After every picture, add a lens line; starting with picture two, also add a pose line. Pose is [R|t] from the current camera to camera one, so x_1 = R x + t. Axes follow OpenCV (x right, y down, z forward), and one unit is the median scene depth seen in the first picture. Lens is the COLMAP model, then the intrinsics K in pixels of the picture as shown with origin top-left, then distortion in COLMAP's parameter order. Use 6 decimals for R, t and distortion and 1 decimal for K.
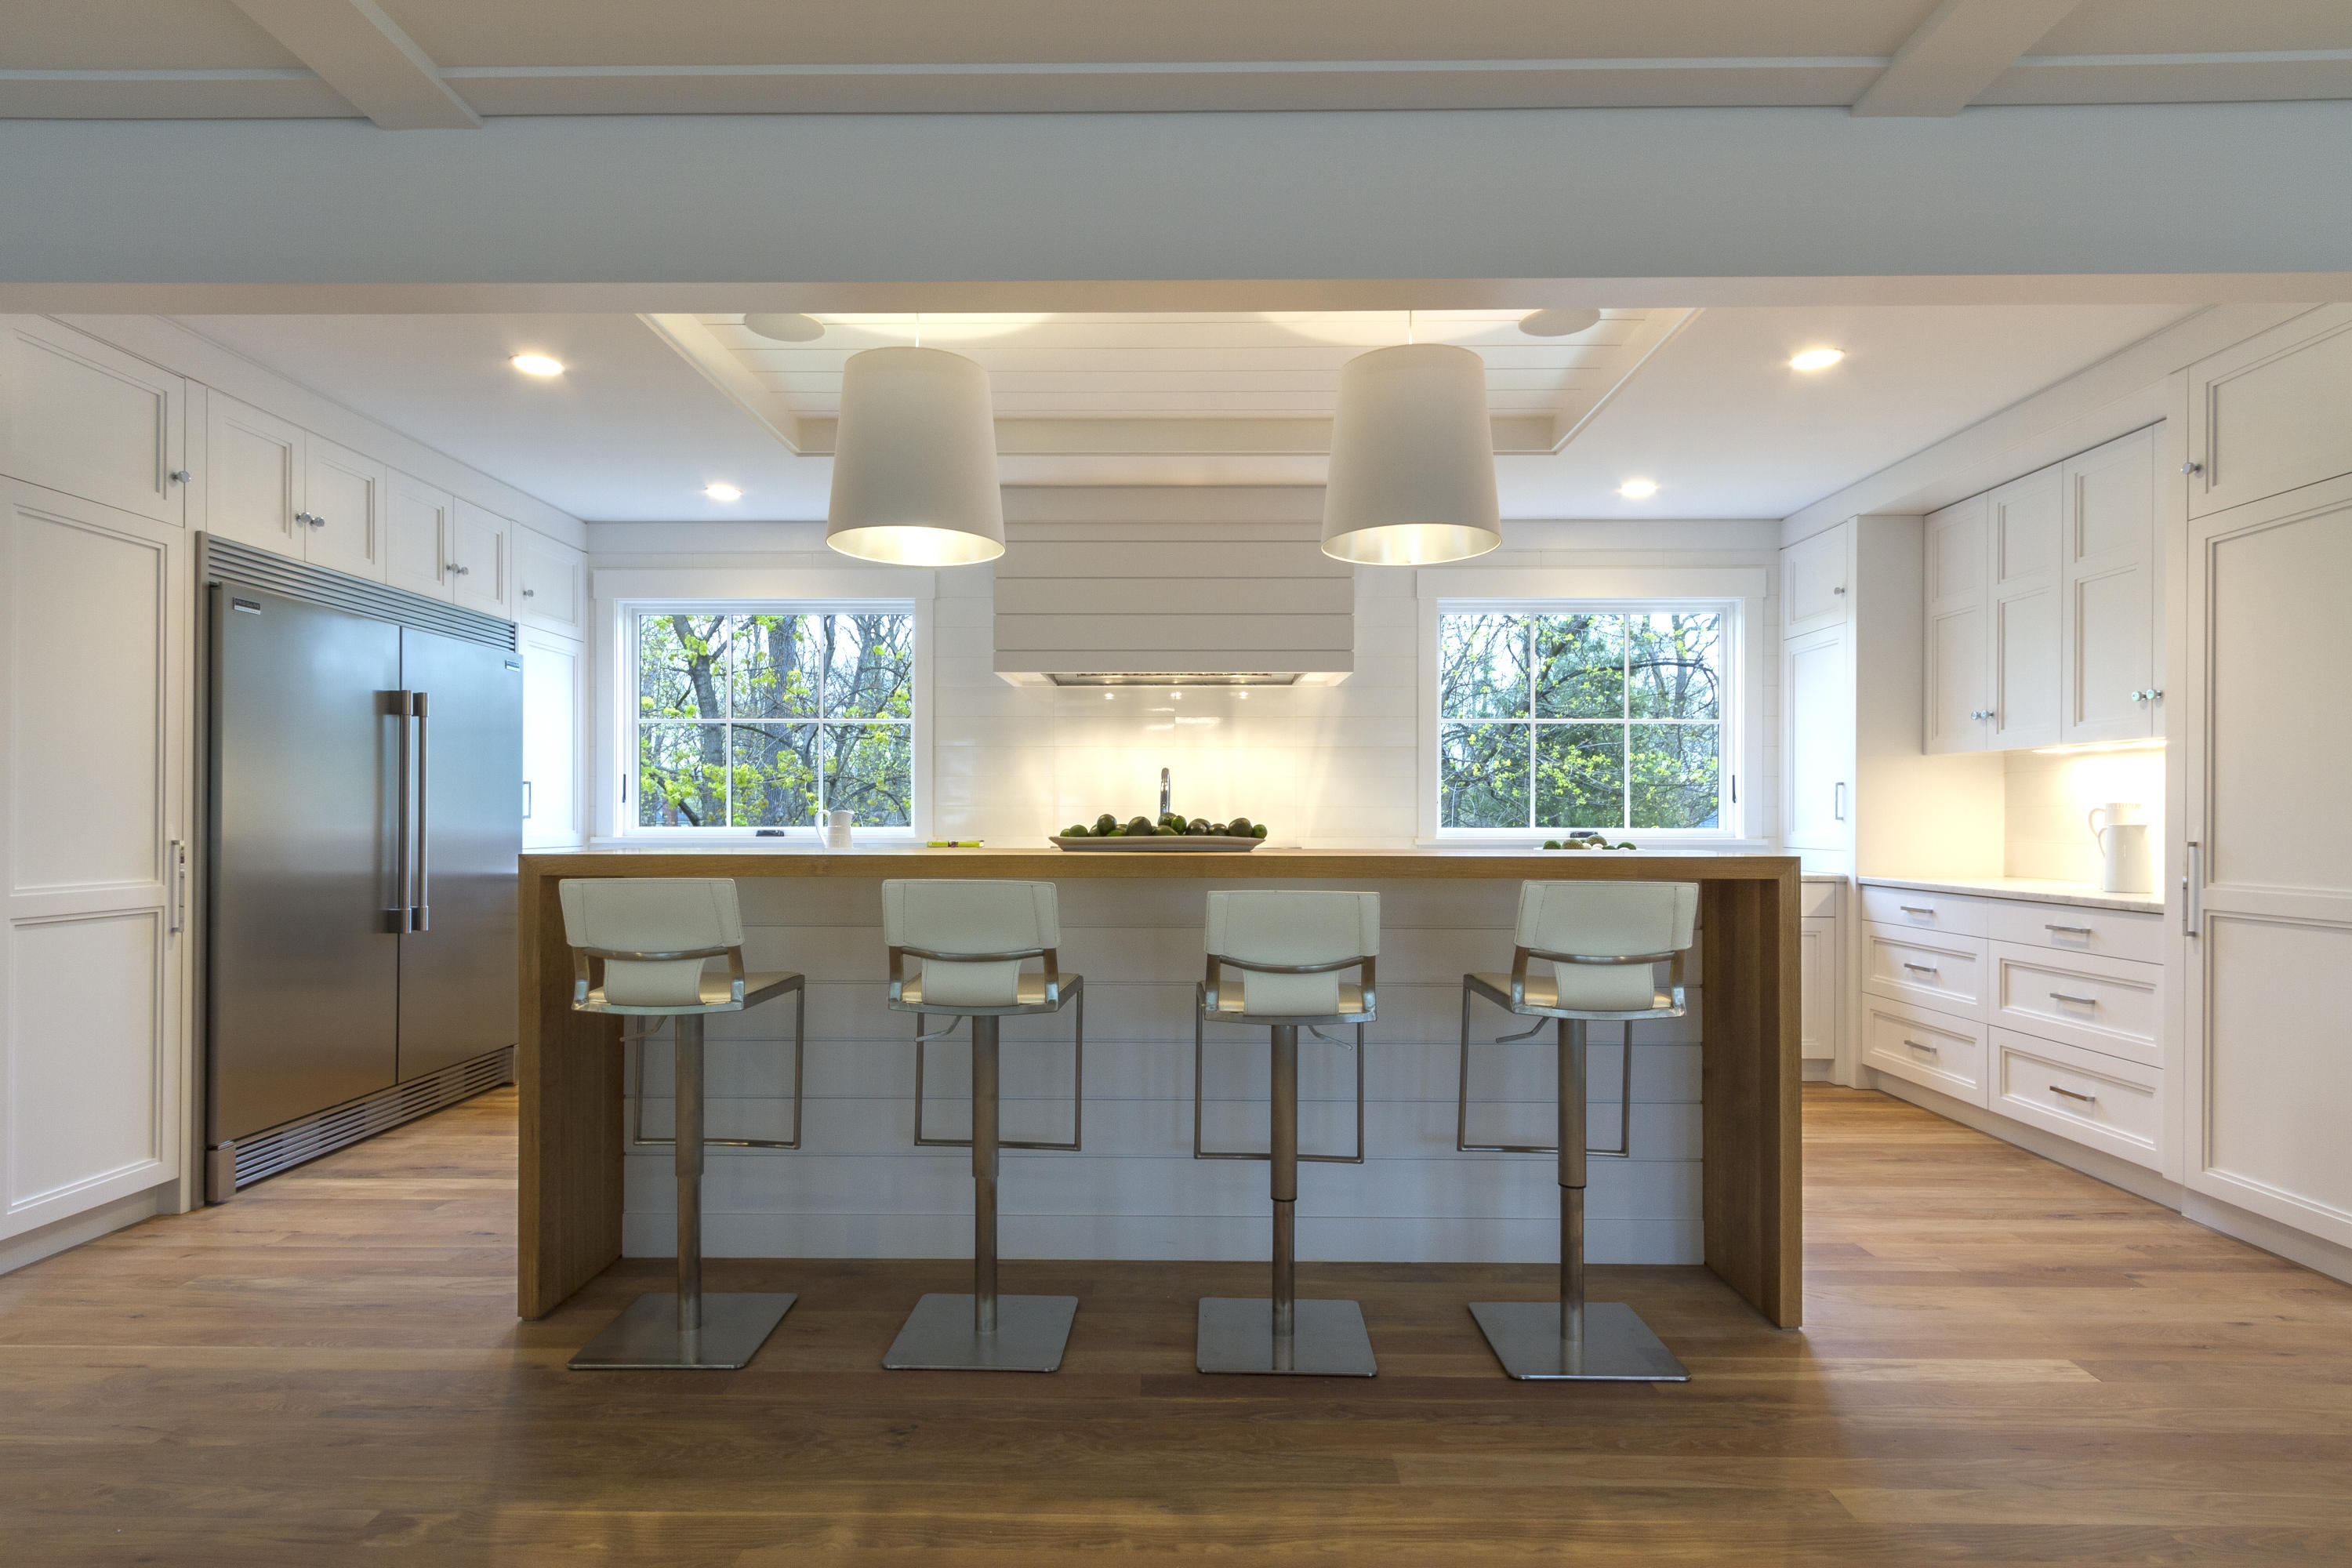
lens RADIAL K [[1210.4, 0, 1186.0], [0, 1210.4, 824.3], [0, 0, 1]] dist [0.000285, 0.000617]
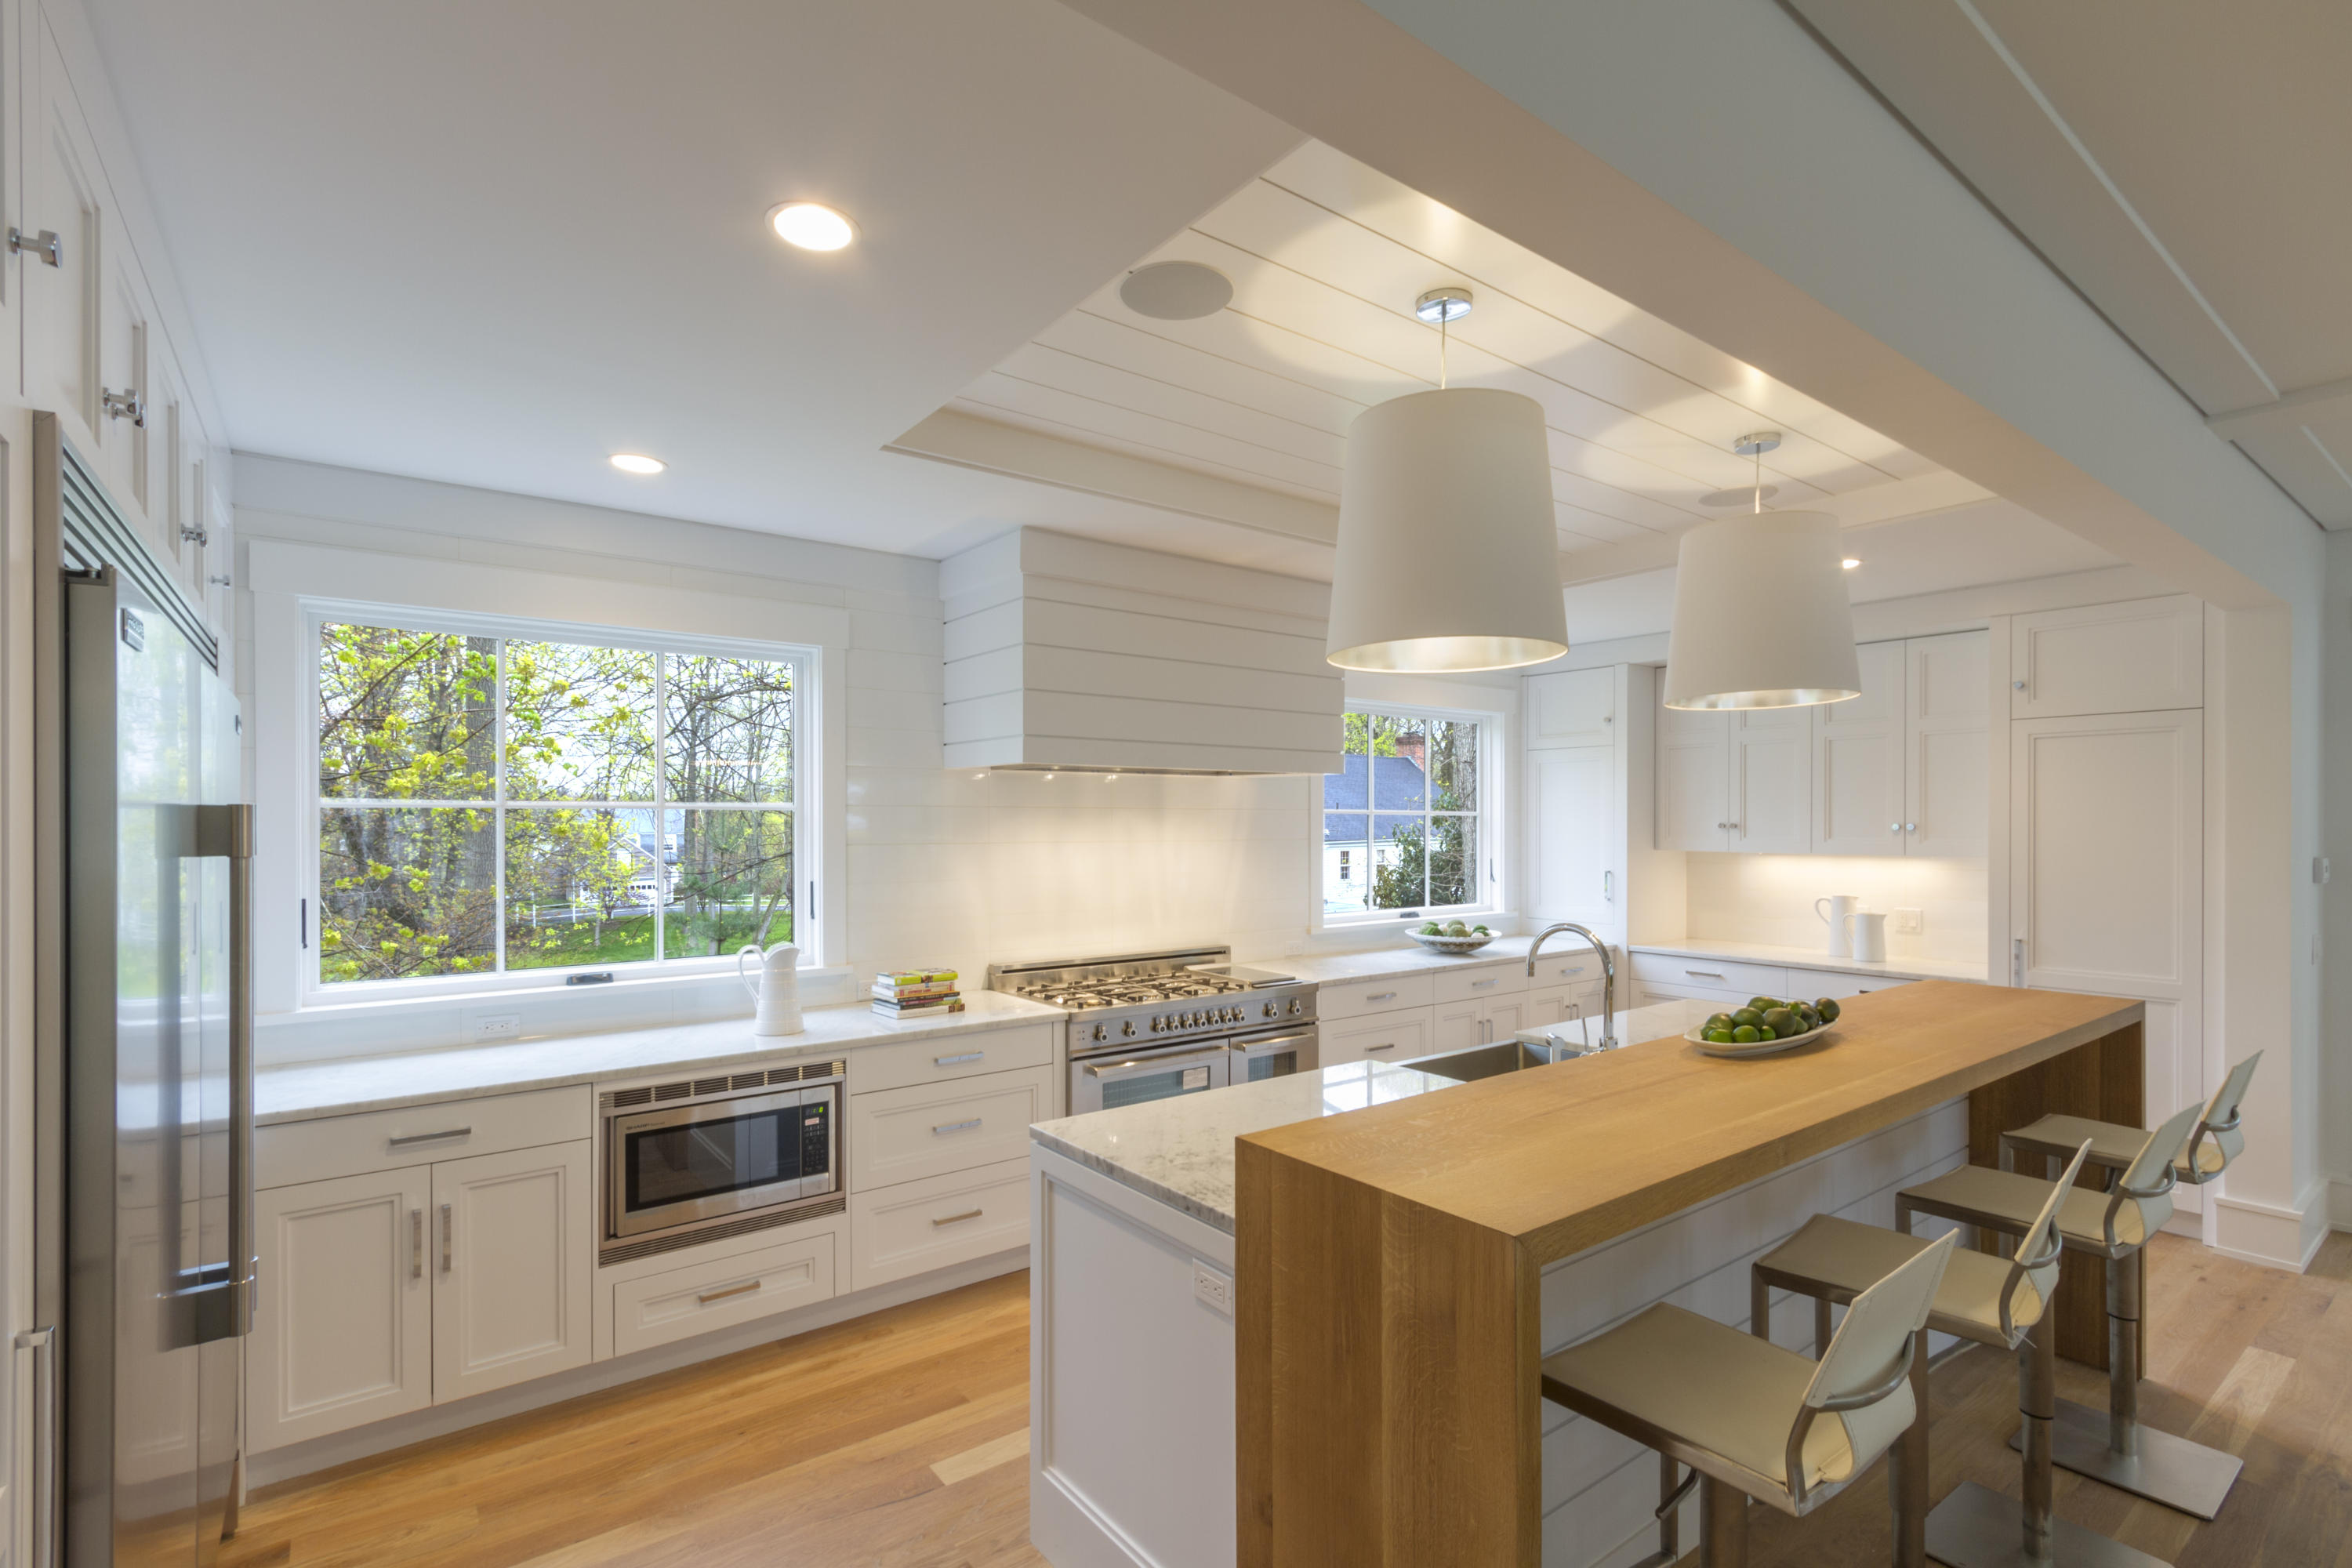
lens RADIAL K [[1099.0, 0, 1174.8], [0, 1099.0, 820.7], [0, 0, 1]] dist [0.002745, 0.000217]
pose [[0.792101, -0.000921, 0.610389, -0.761077], [0.005055, 0.999974, -0.005051, -0.122616], [-0.610369, 0.007086, 0.792086, 0.545713]]
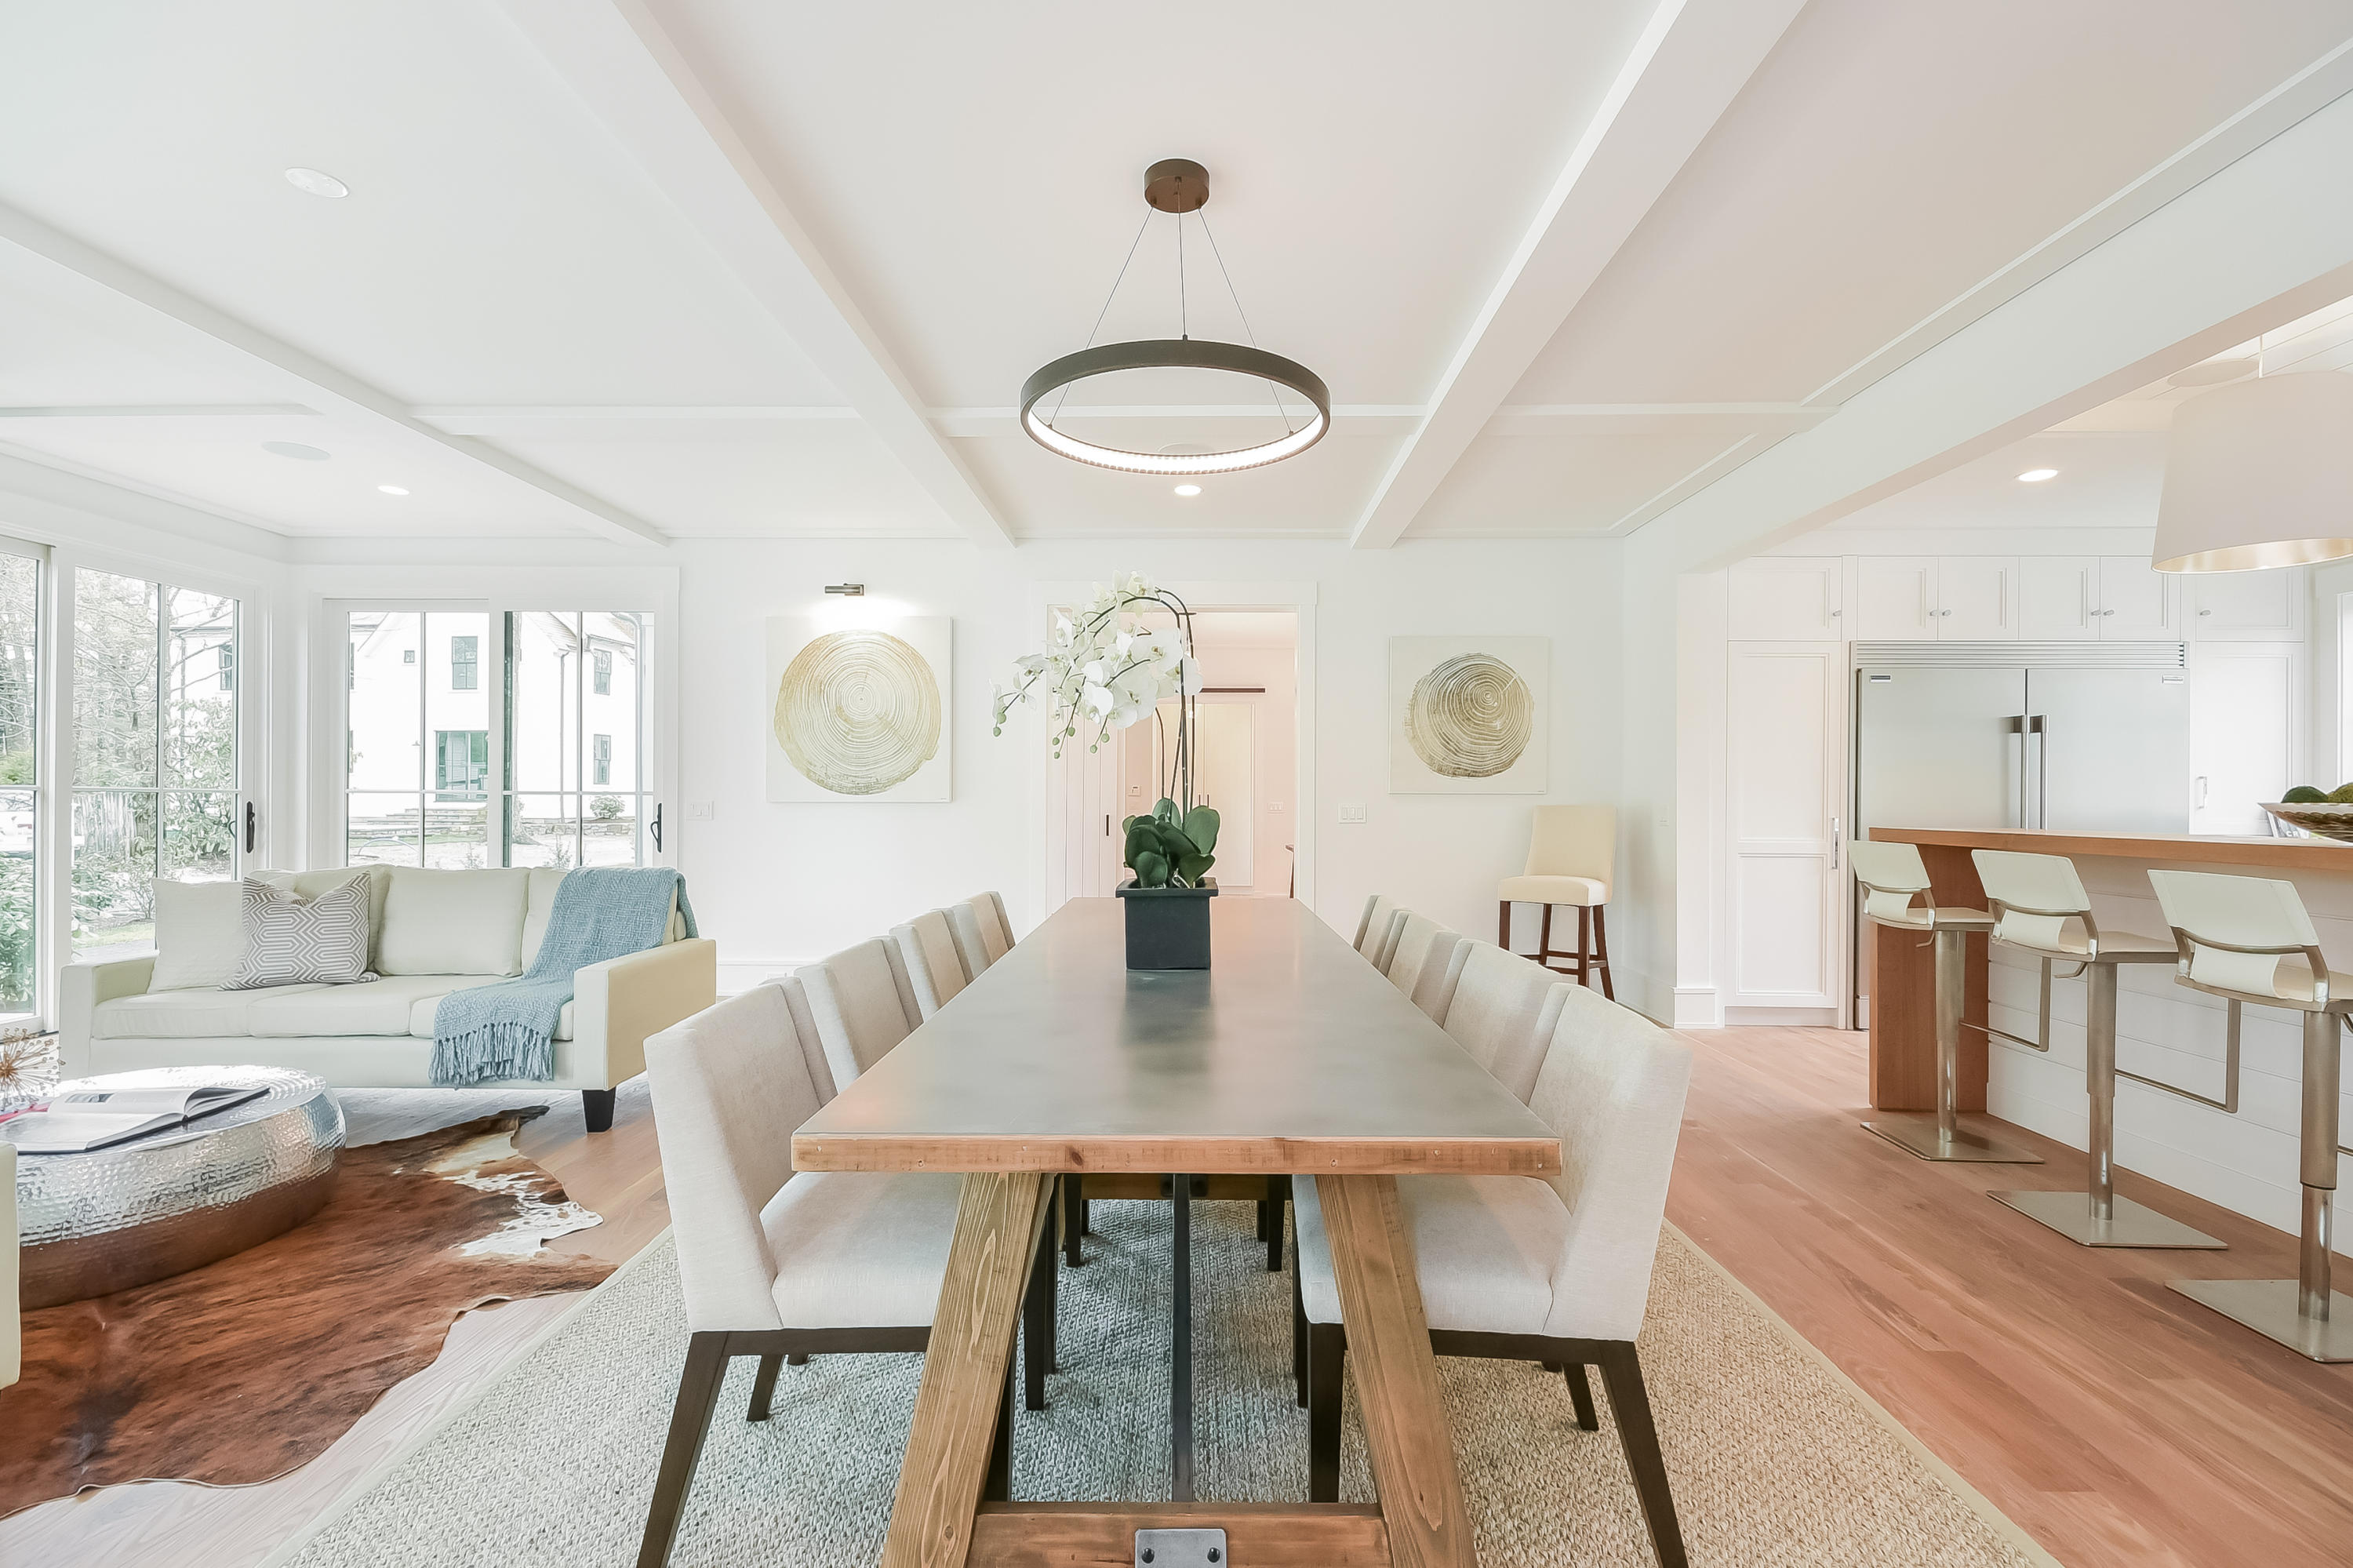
lens RADIAL K [[1075.4, 0, 1175.5], [0, 1075.4, 792.6], [0, 0, 1]] dist [-0.001001, -0.000105]
pose [[-0.006082, -0.005914, -0.999964, 0.752156], [-0.012617, 0.999903, -0.005837, -0.001364], [0.999902, 0.012581, -0.006156, 0.037822]]
